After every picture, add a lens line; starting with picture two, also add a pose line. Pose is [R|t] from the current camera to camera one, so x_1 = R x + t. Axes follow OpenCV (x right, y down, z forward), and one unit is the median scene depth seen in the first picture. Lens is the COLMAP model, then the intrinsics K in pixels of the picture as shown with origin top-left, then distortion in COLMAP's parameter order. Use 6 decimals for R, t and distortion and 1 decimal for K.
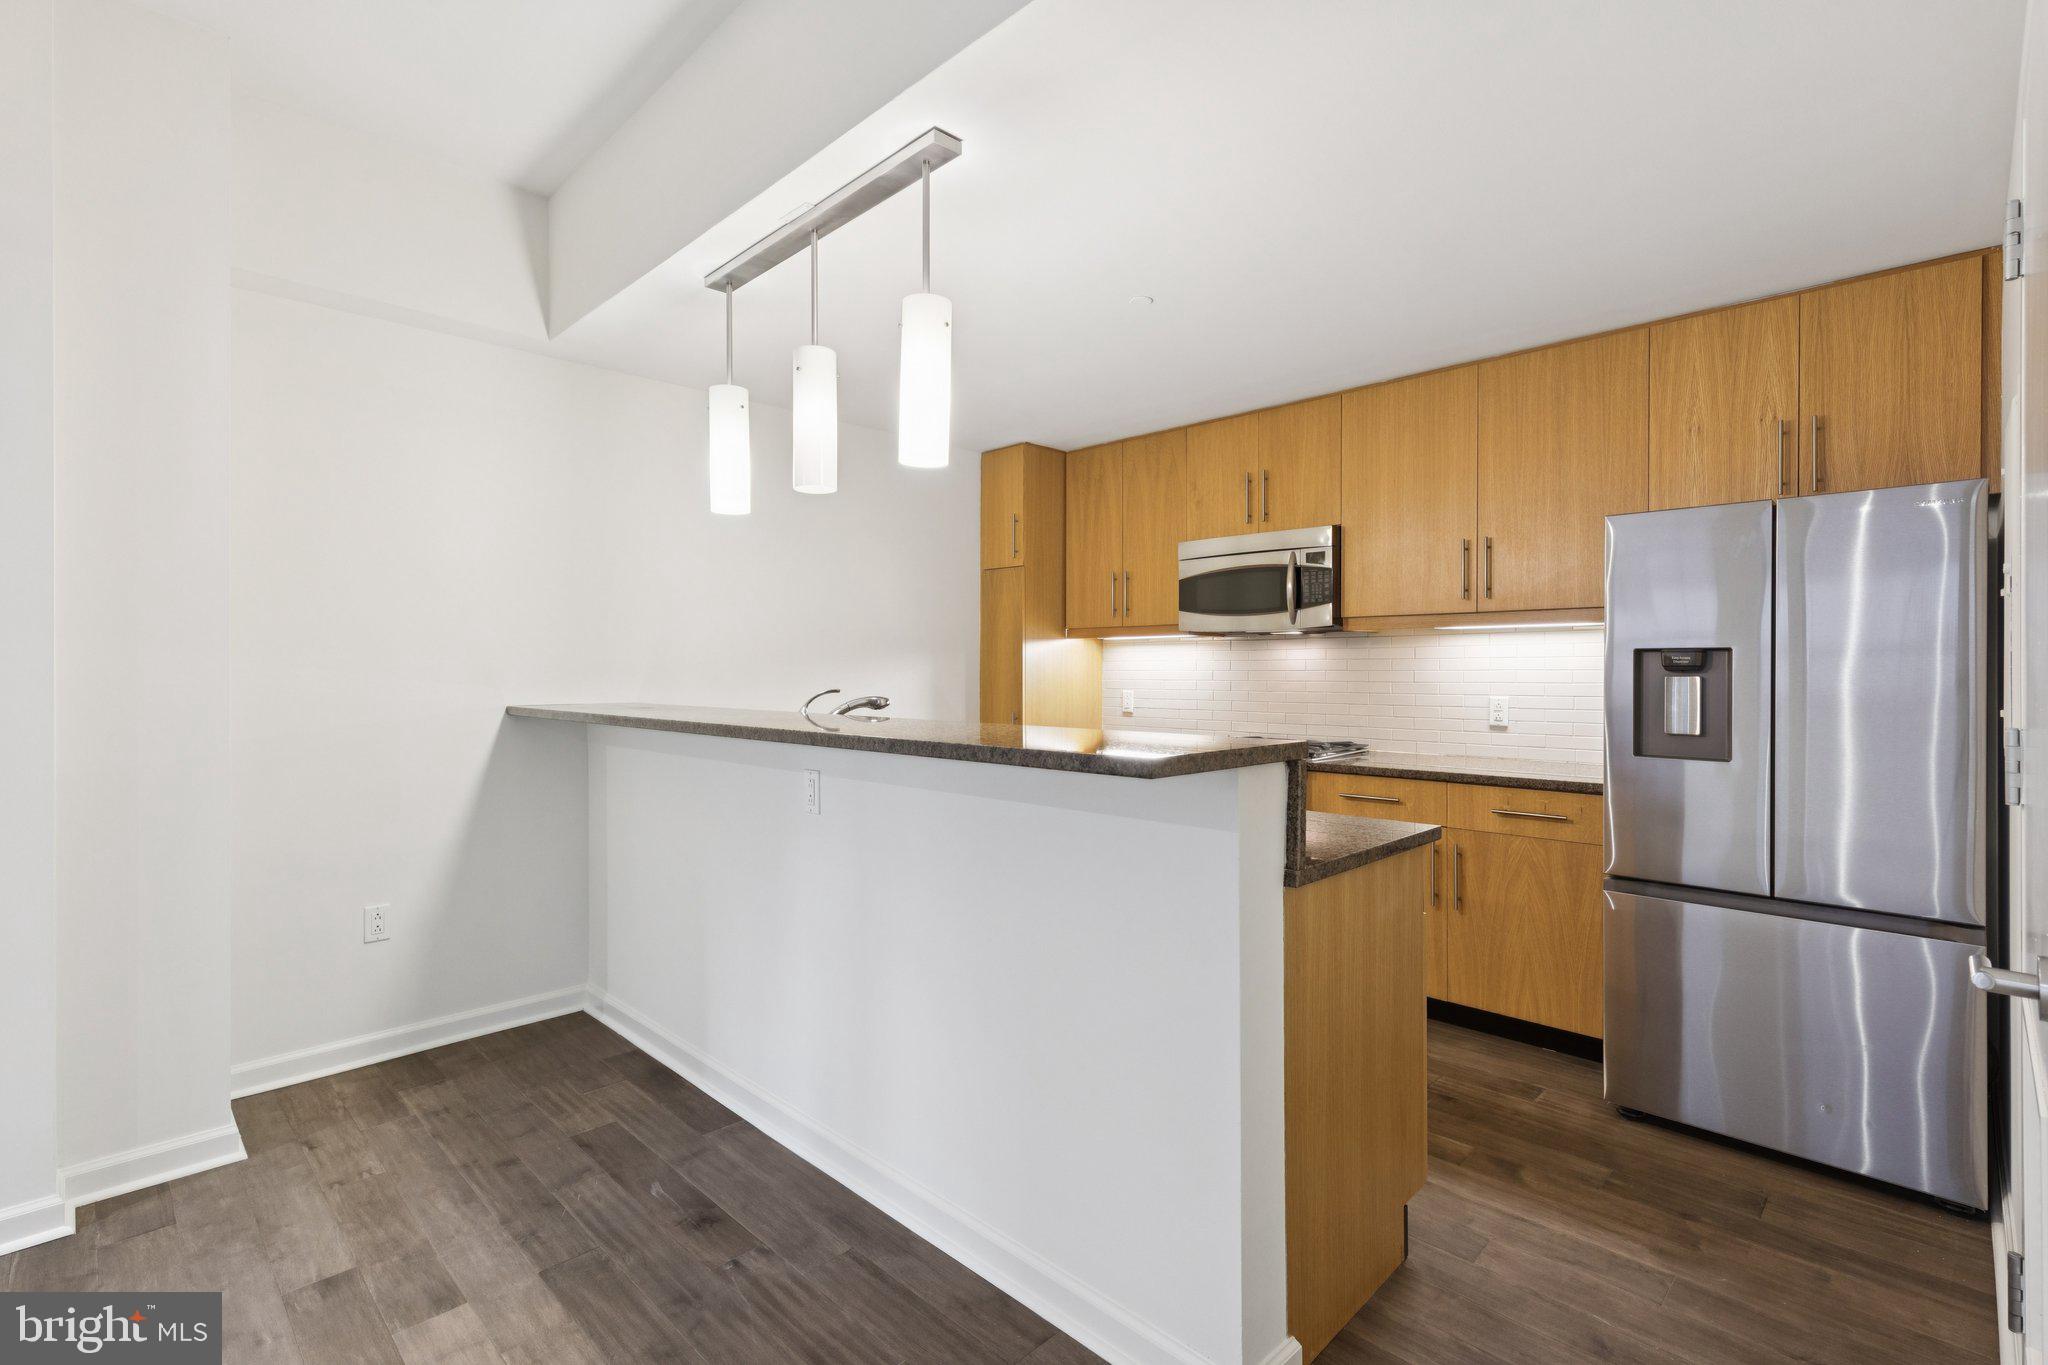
lens RADIAL K [[929.5, 0, 1038.0], [0, 929.5, 670.2], [0, 0, 1]] dist [0.008194, -0.000535]
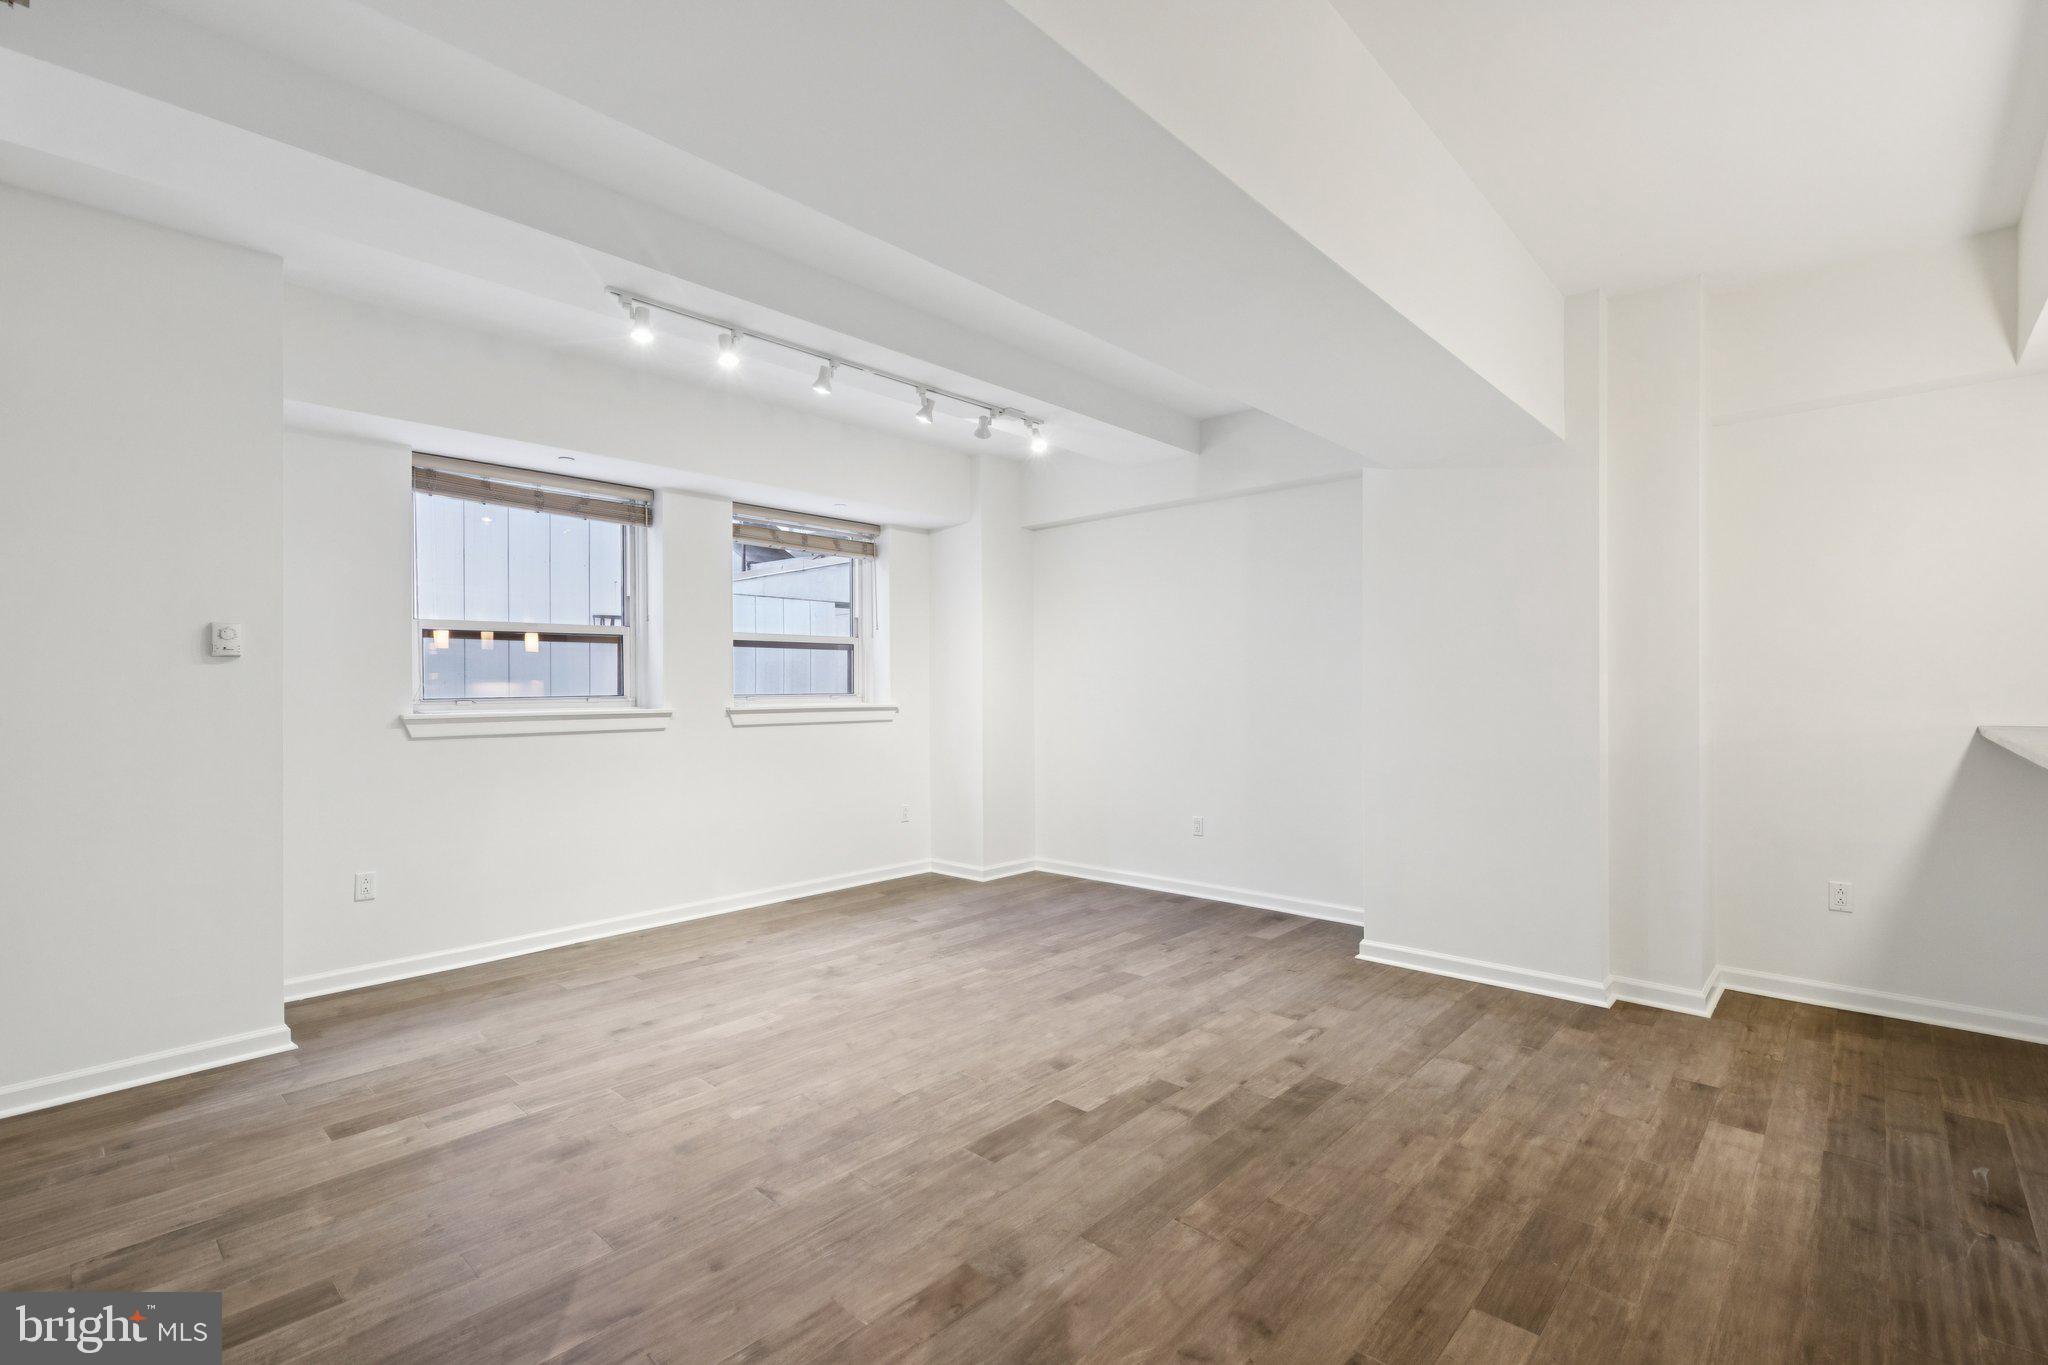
lens RADIAL K [[921.4, 0, 1026.3], [0, 921.4, 692.3], [0, 0, 1]] dist [0.010633, -0.000304]
pose [[0.032236, 0.007584, -0.999452, 0.460248], [0.006198, 0.999950, 0.007787, -0.011924], [0.999461, -0.006445, 0.032187, -0.102173]]
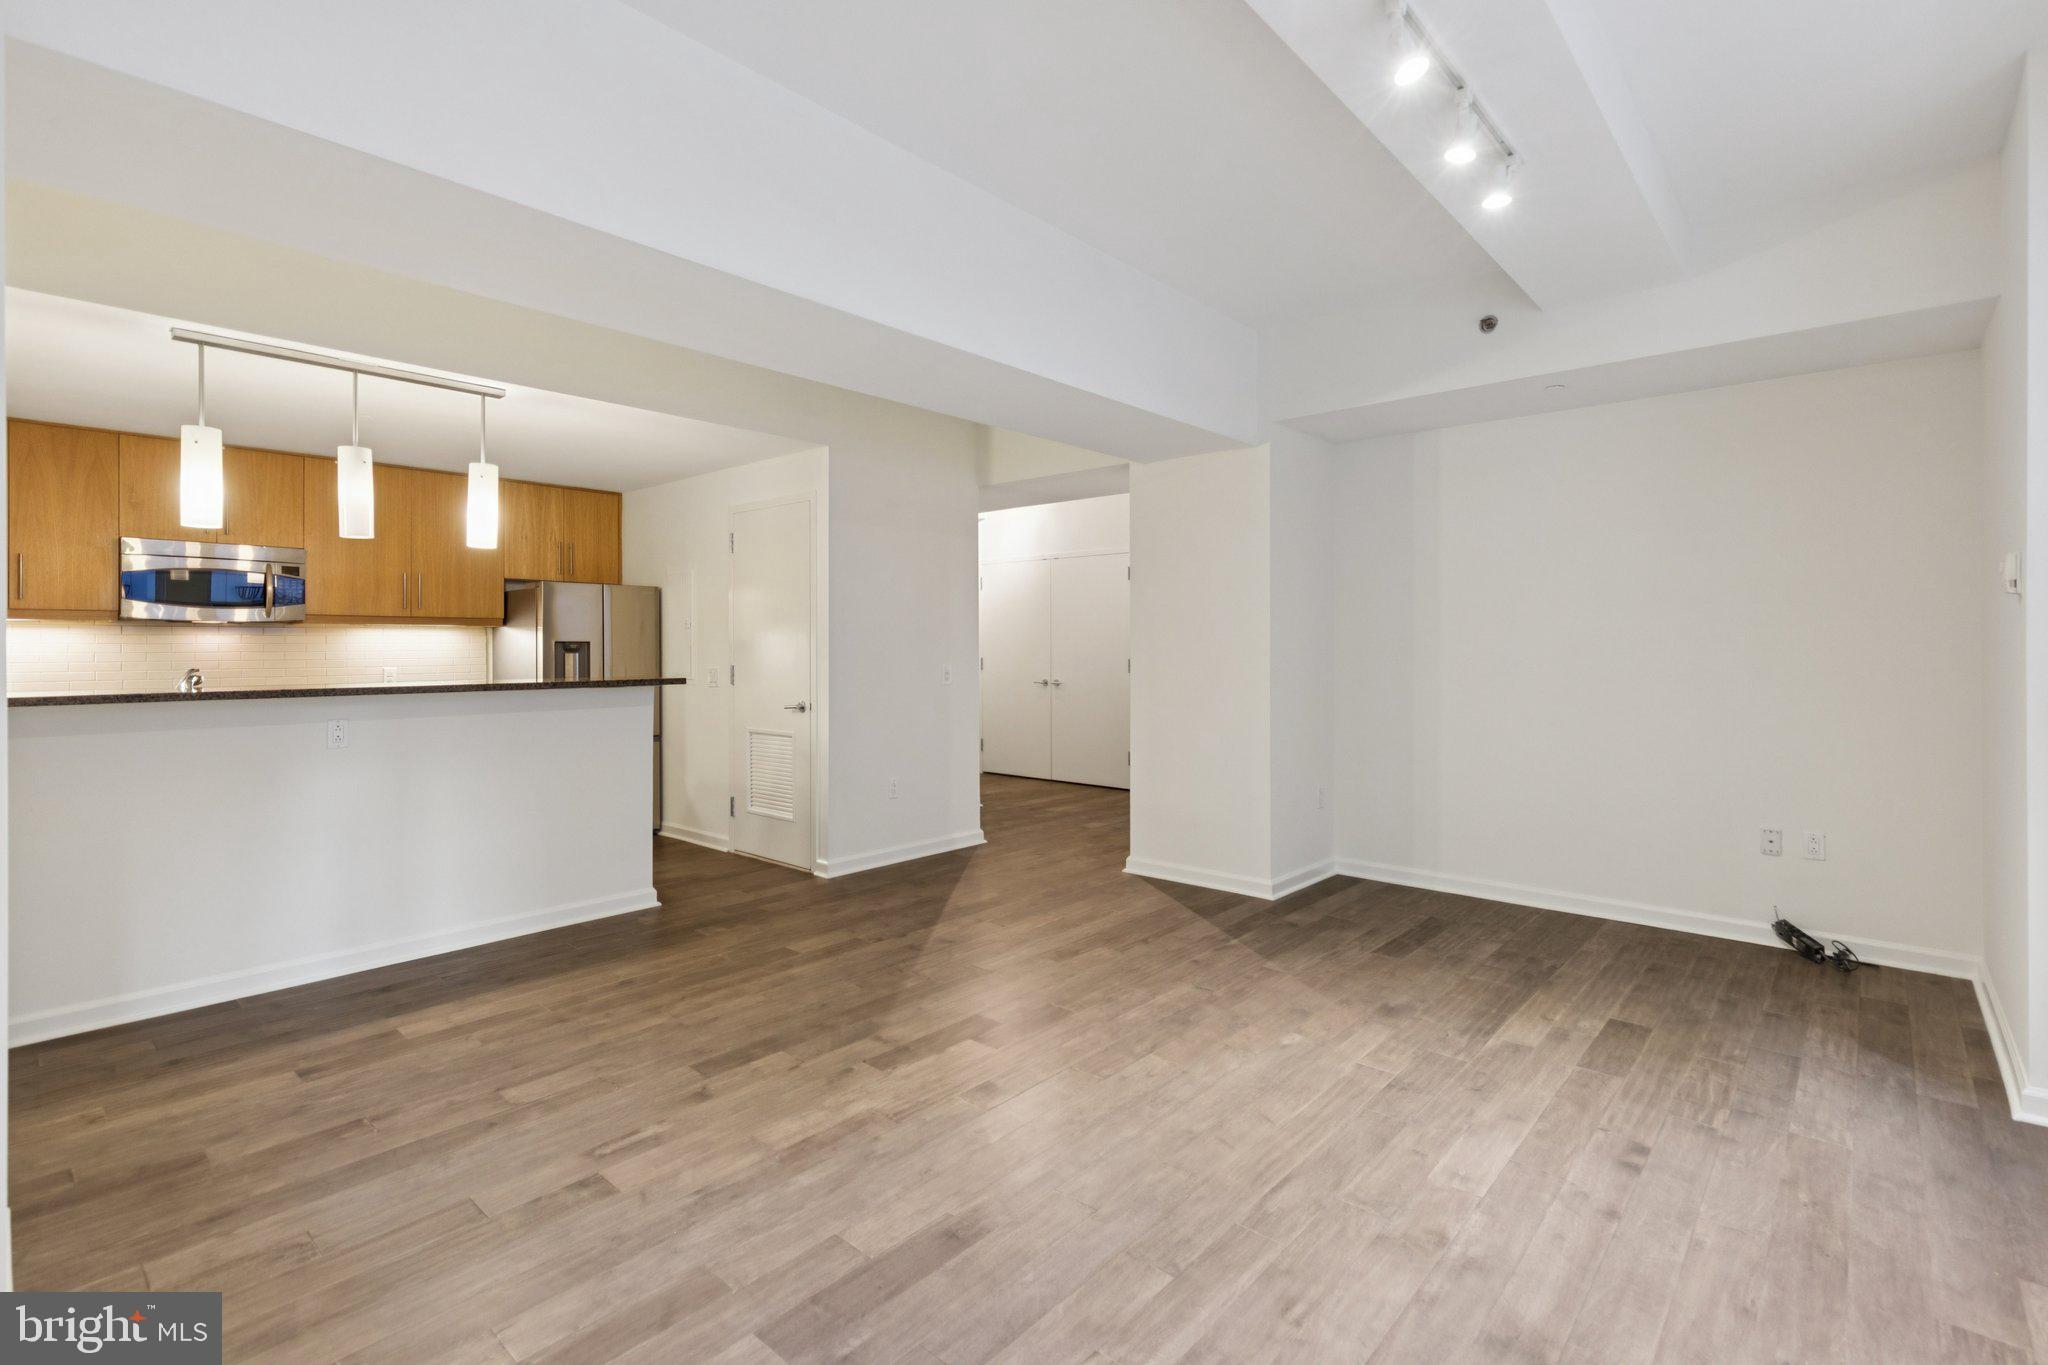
lens RADIAL K [[955.9, 0, 1026.6], [0, 955.9, 641.3], [0, 0, 1]] dist [0.012591, -0.000311]
pose [[-0.045020, 0.007529, 0.998958, -1.429359], [0.002931, 0.999968, -0.007404, -0.002317], [-0.998982, 0.002595, -0.045040, -0.032656]]
